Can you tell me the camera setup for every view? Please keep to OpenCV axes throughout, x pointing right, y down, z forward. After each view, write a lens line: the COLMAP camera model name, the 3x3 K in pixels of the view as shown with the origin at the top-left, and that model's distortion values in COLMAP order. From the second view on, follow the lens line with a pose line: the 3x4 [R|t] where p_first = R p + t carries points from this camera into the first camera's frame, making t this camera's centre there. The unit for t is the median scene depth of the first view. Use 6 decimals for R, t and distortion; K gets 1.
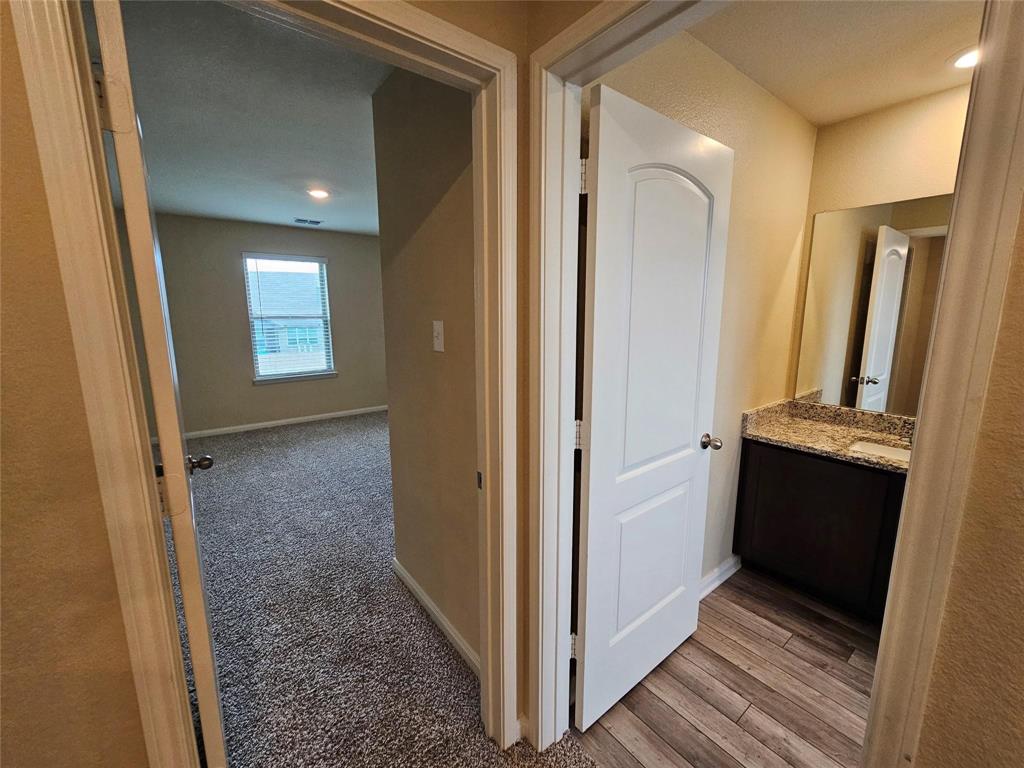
lens RADIAL K [[418.6, 0, 515.8], [0, 418.6, 382.6], [0, 0, 1]] dist [-0.002905, 0.000759]
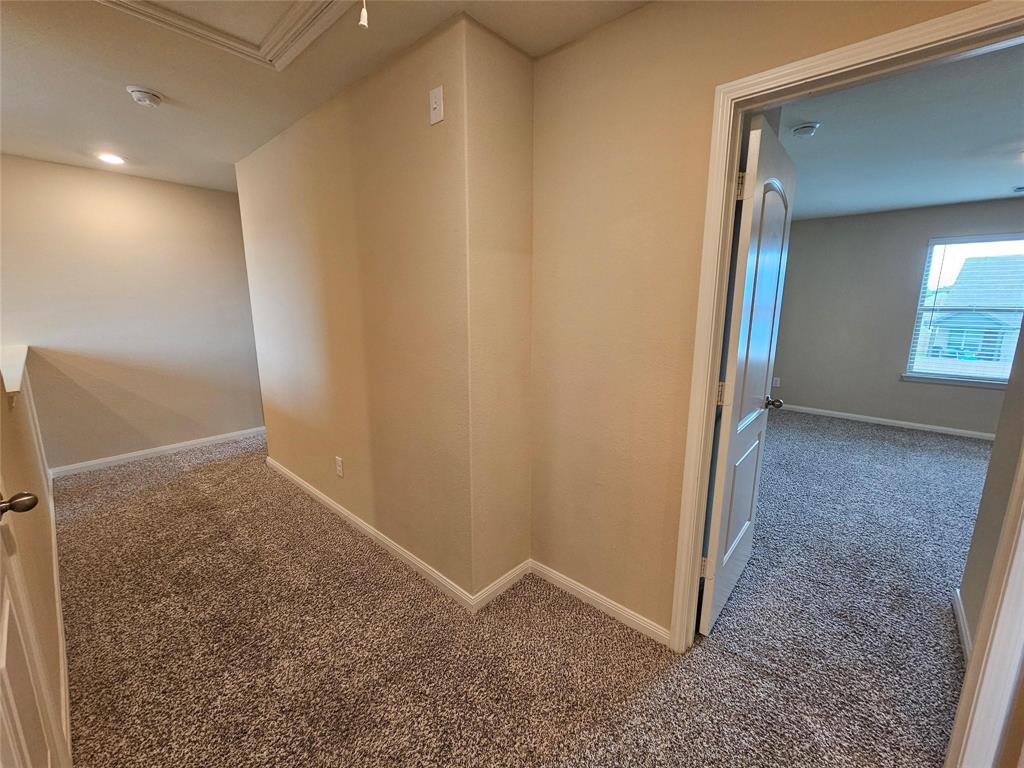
lens RADIAL K [[418.6, 0, 518.2], [0, 418.6, 389.2], [0, 0, 1]] dist [-0.002905, 0.000759]
pose [[0.184105, 0.199453, -0.962457, 0.205363], [-0.175170, 0.970177, 0.167545, 0.029316], [0.967172, 0.137747, 0.213553, -0.072948]]
